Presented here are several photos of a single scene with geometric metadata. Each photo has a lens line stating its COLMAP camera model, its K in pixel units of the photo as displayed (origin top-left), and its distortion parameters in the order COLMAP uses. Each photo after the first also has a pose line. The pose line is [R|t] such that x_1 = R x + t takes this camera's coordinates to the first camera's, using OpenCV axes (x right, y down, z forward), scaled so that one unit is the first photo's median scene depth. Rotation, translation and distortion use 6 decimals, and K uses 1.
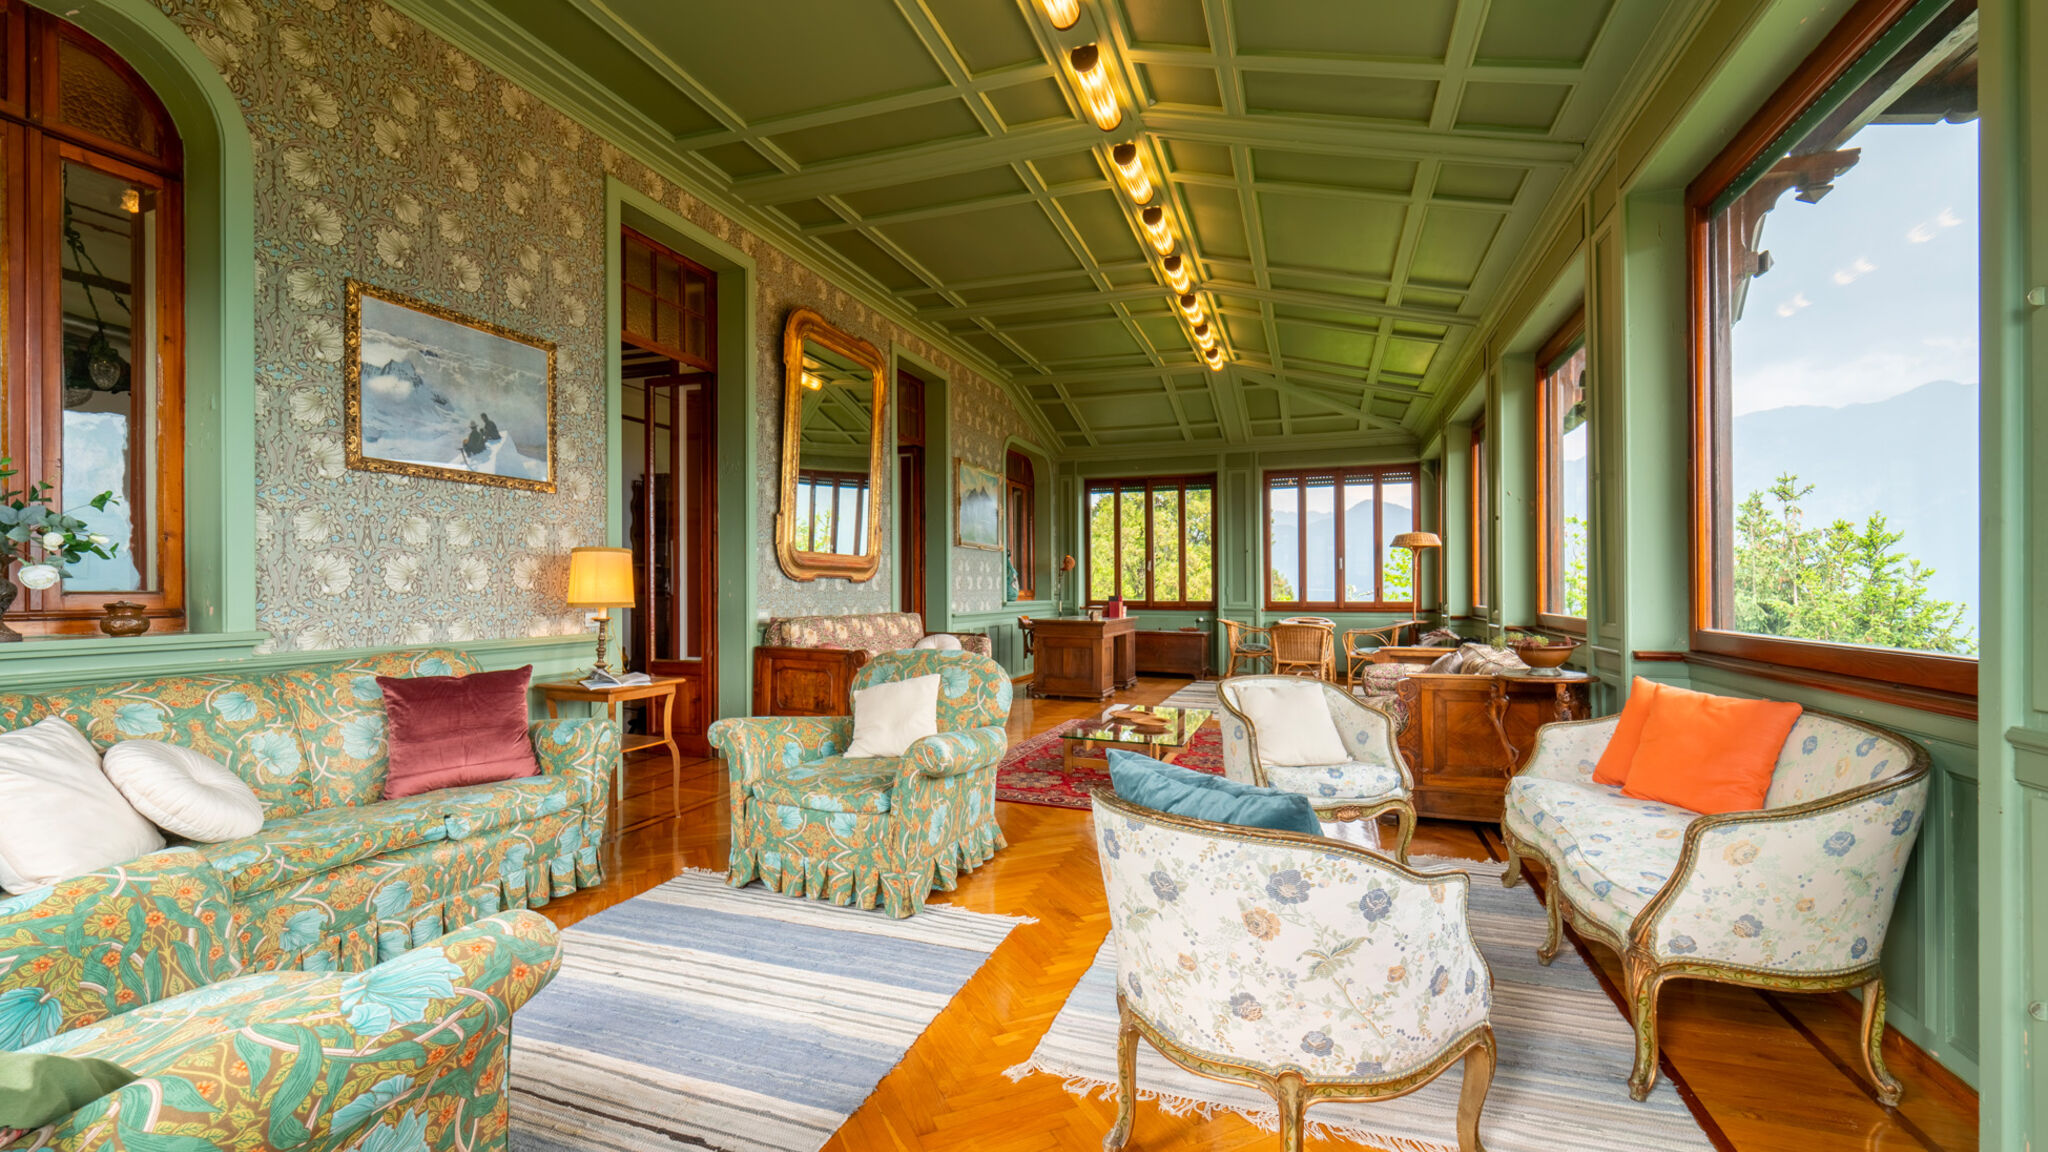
lens RADIAL K [[808.1, 0, 977.4], [0, 808.1, 581.5], [0, 0, 1]] dist [-0.000061, -0.000033]
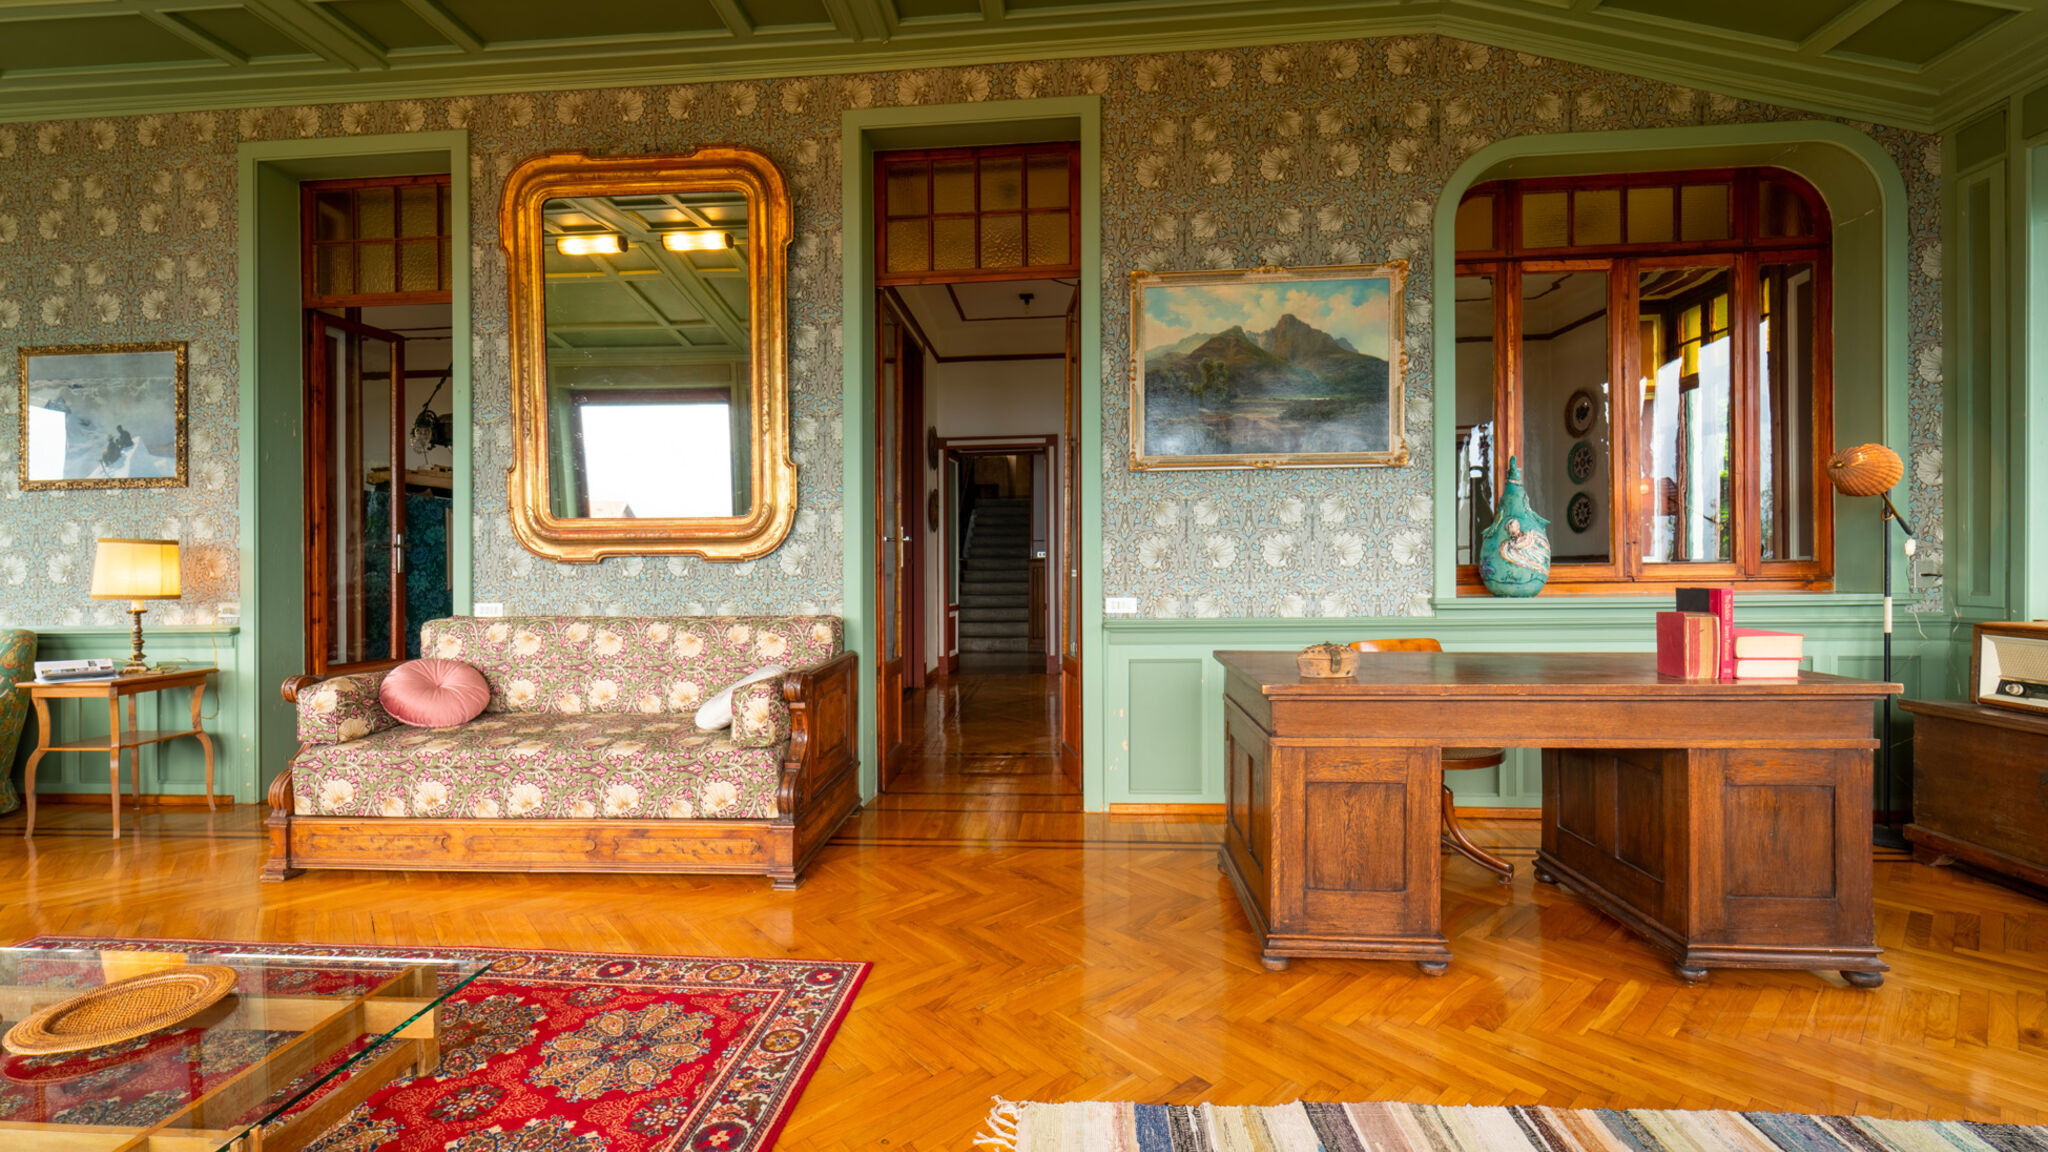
lens RADIAL K [[831.7, 0, 1023.1], [0, 831.7, 558.4], [0, 0, 1]] dist [0.002204, -0.000020]
pose [[0.314835, -0.006393, -0.949125, 0.812931], [0.022460, 0.999747, 0.000716, 0.005870], [0.948881, -0.021542, 0.314899, 1.657876]]
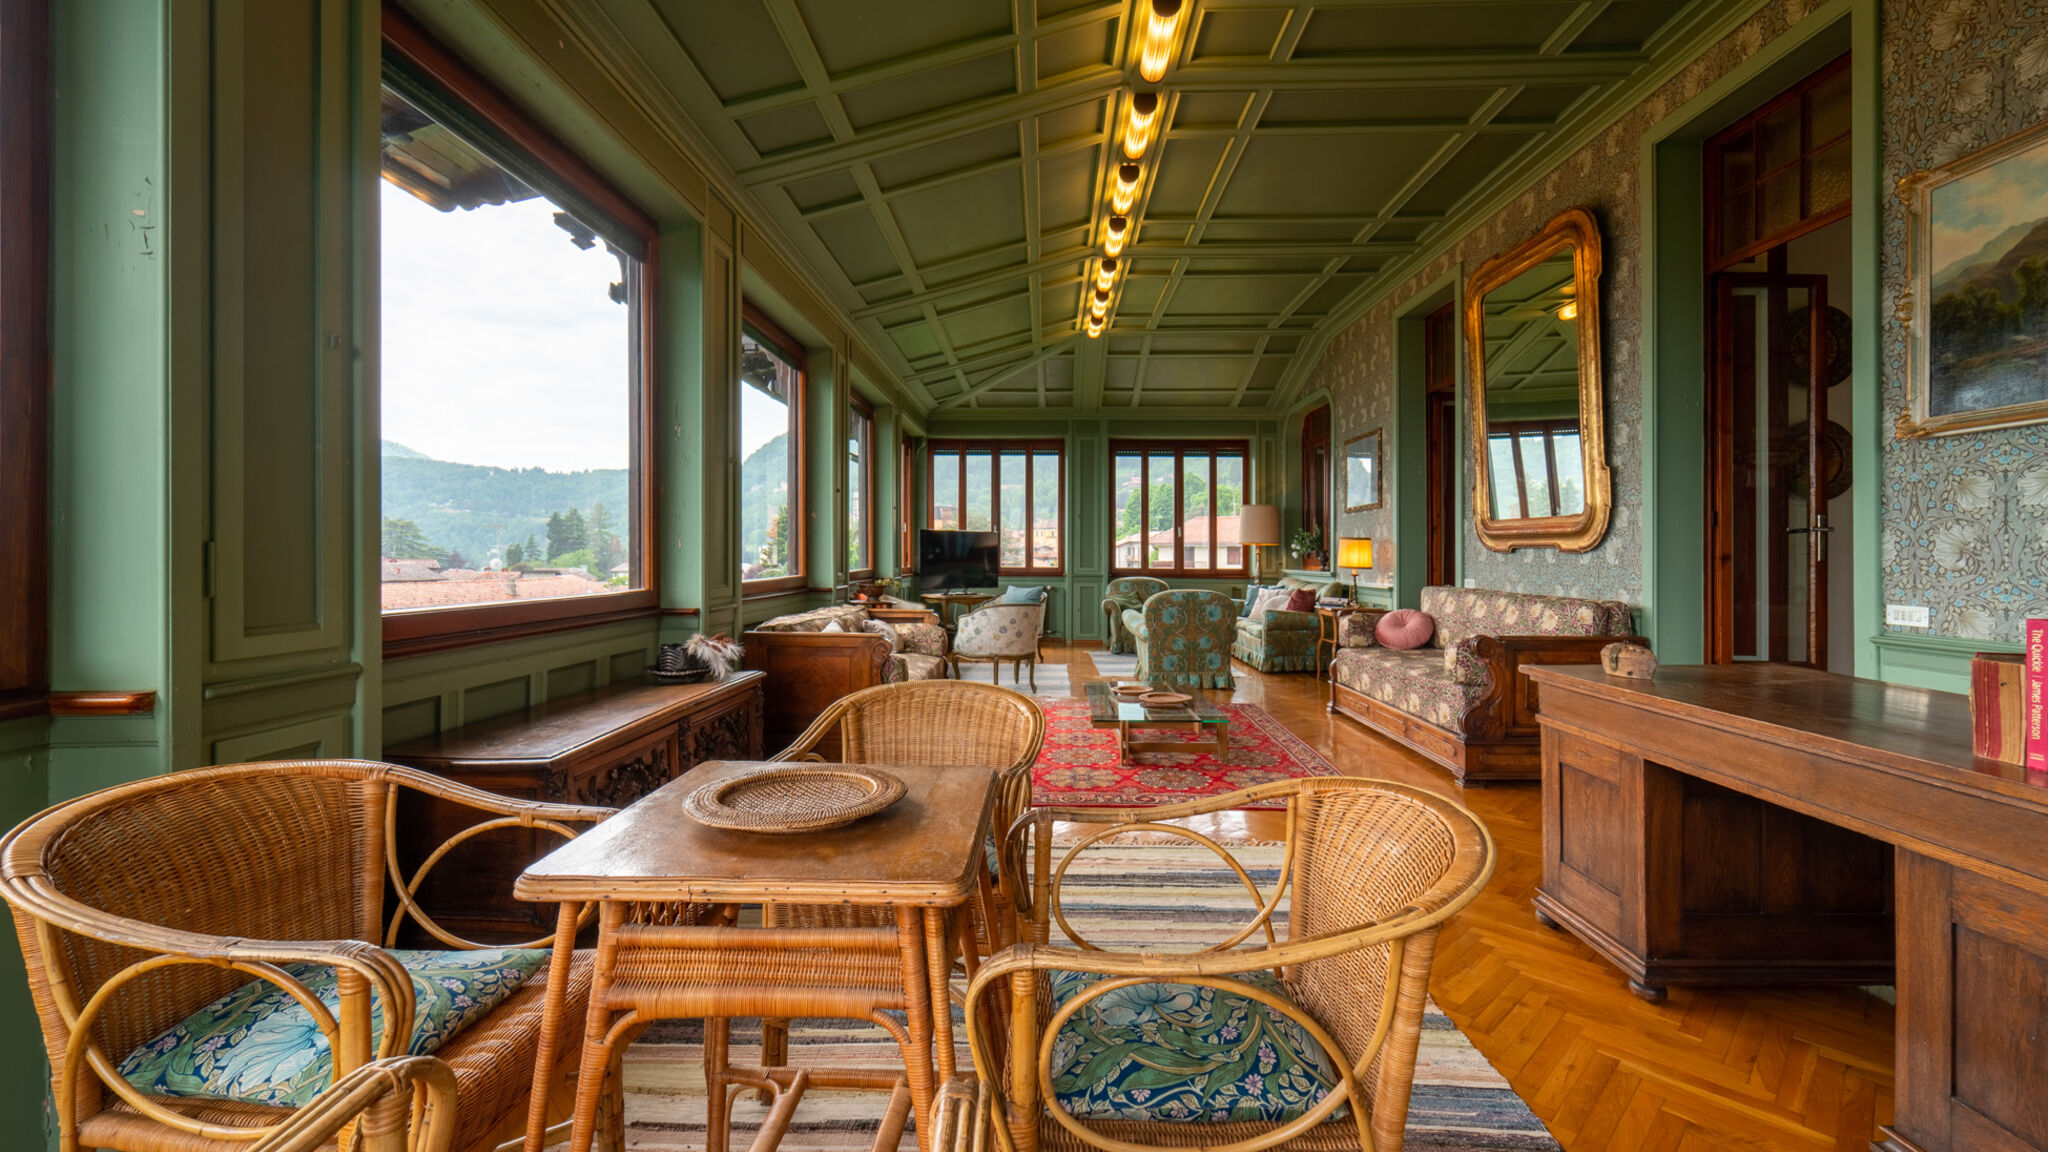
lens RADIAL K [[831.7, 0, 1023.1], [0, 831.7, 558.4], [0, 0, 1]] dist [0.002204, -0.000020]
pose [[-0.933628, -0.000284, -0.358243, 0.928932], [0.001183, 0.999992, -0.003874, 0.014415], [0.358241, -0.004041, -0.933620, 2.471559]]
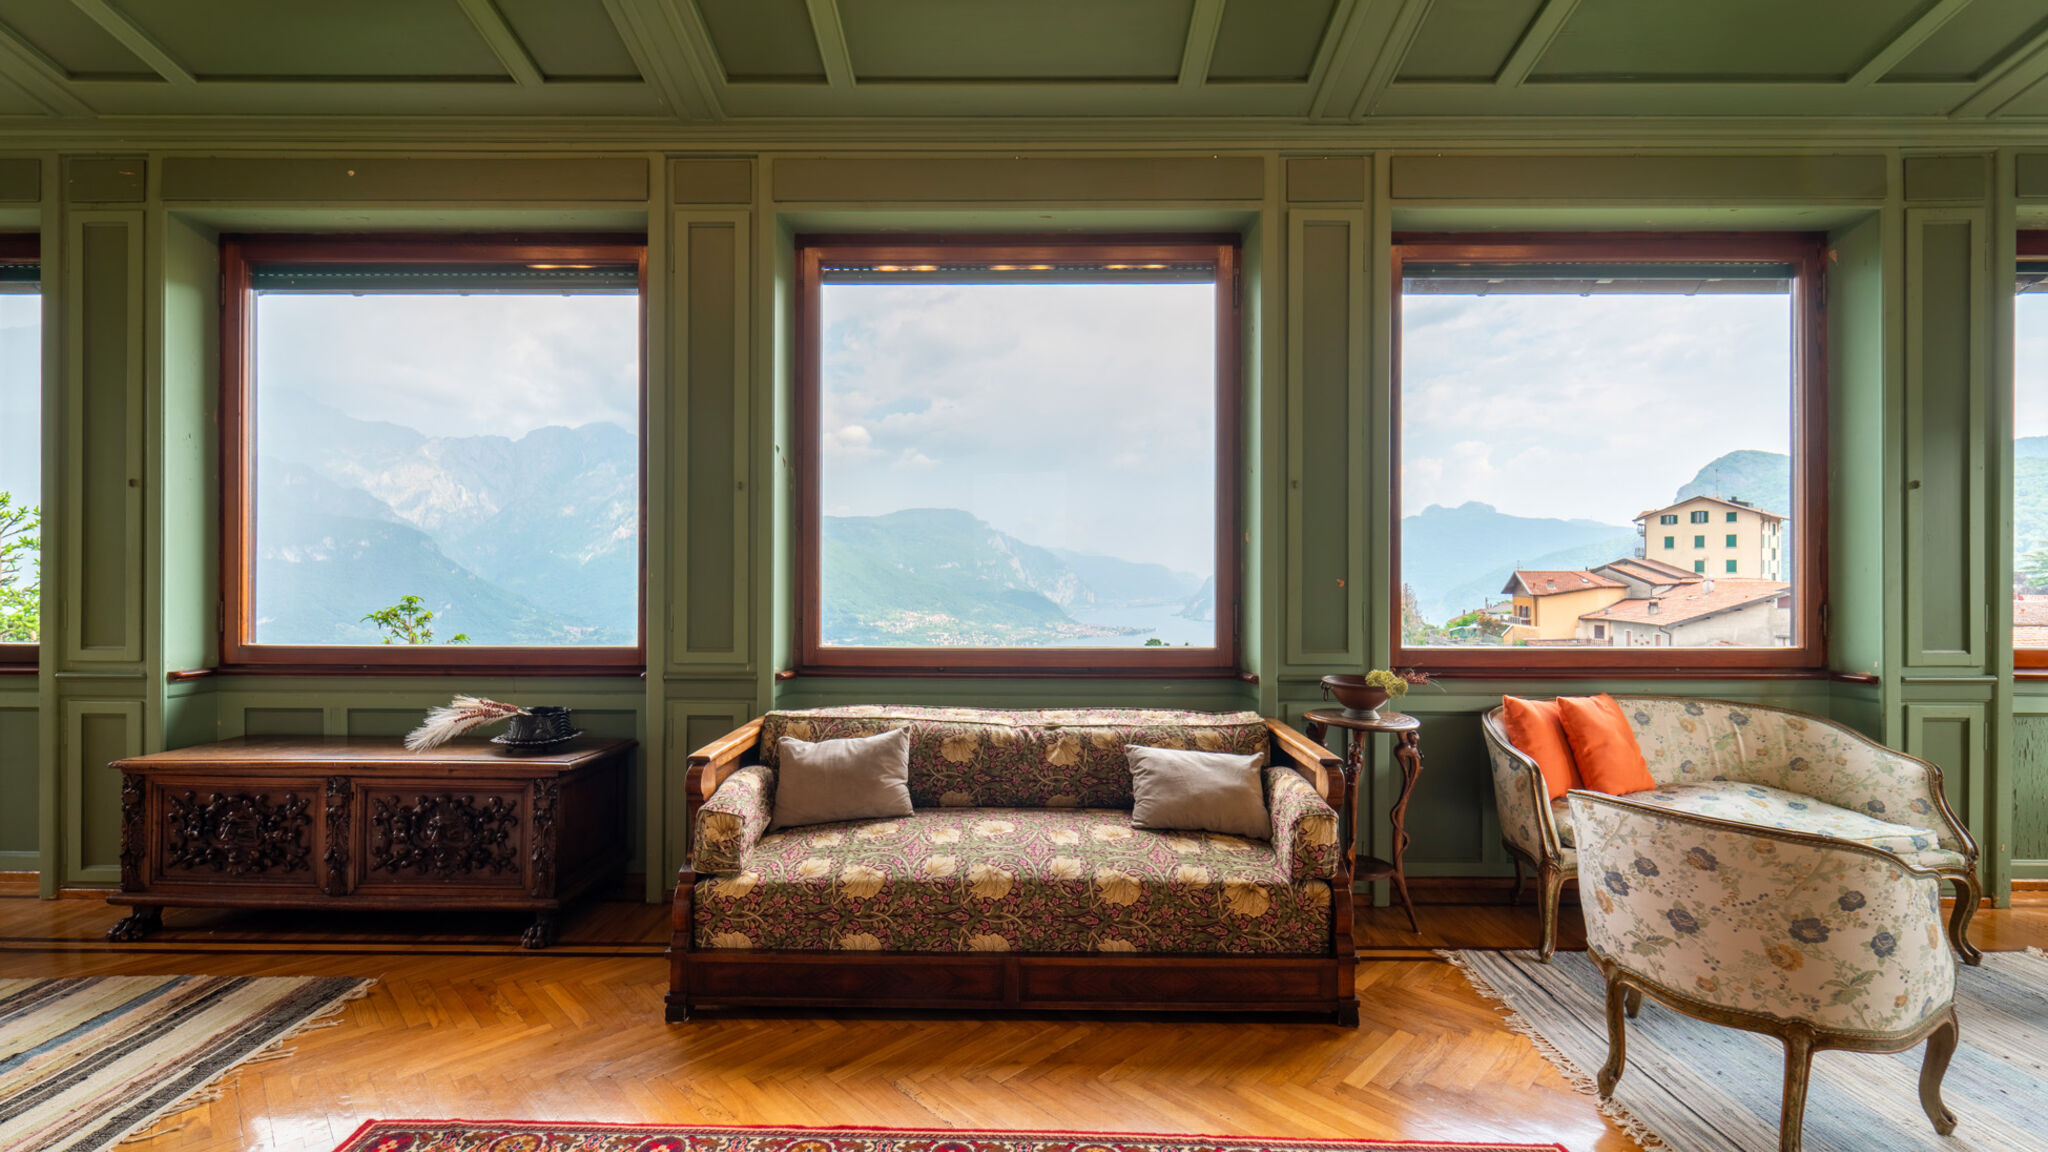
lens RADIAL K [[837.5, 0, 1024.0], [0, 837.5, 576.0], [0, 0, 1]] dist [-0.000876, -0.000177]
pose [[-0.379492, -0.001671, 0.925193, 0.030841], [-0.004425, 0.999990, -0.000009, -0.025376], [-0.925184, -0.004097, -0.379496, 1.373811]]
